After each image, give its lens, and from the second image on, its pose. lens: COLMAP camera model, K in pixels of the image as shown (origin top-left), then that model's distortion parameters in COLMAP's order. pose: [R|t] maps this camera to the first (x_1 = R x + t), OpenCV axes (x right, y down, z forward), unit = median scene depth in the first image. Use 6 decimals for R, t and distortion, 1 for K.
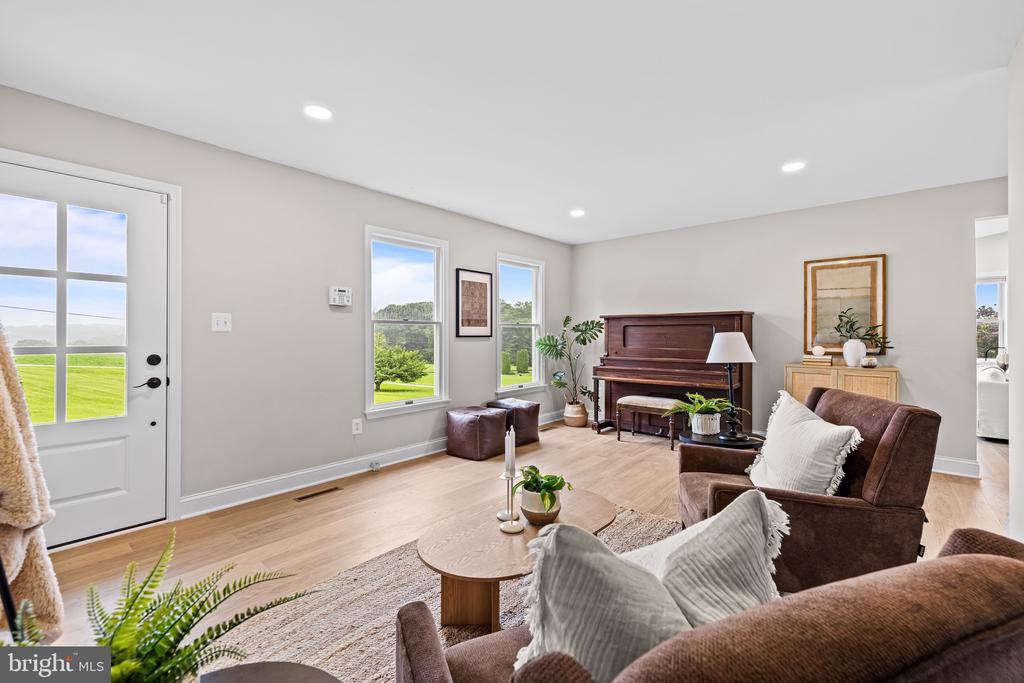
lens RADIAL K [[428.9, 0, 506.8], [0, 428.9, 337.6], [0, 0, 1]] dist [-0.004436, 0.000260]
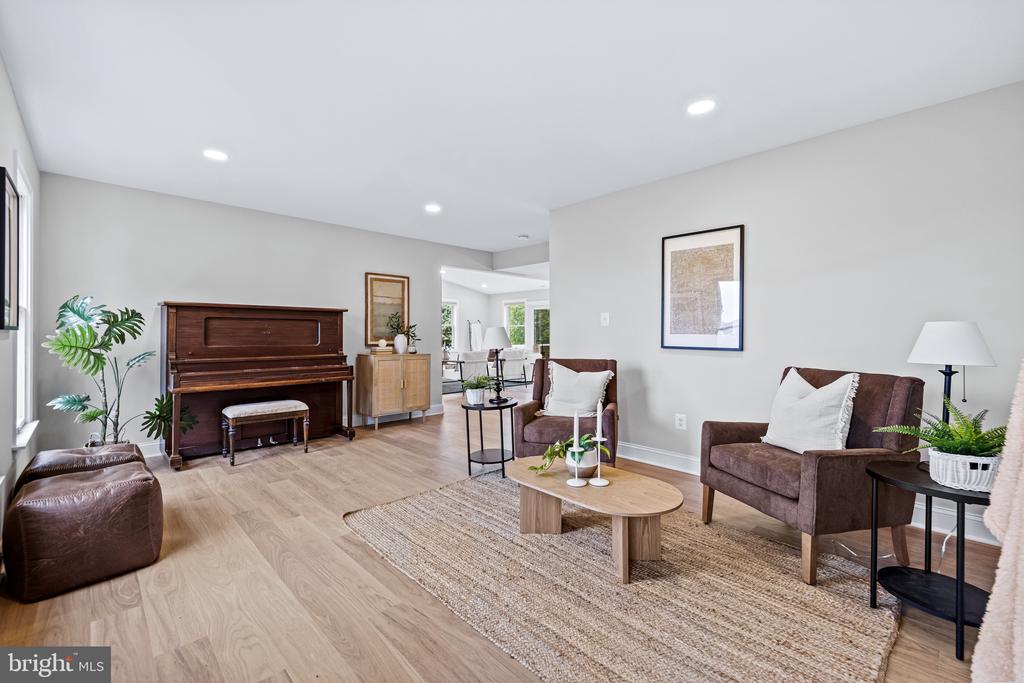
lens RADIAL K [[428.9, 0, 506.3], [0, 428.9, 335.4], [0, 0, 1]] dist [-0.004436, 0.000260]
pose [[0.084024, -0.001246, 0.996463, -0.553700], [0.007324, 0.999973, 0.000633, 0.009064], [-0.996437, 0.007245, 0.084031, 0.520674]]
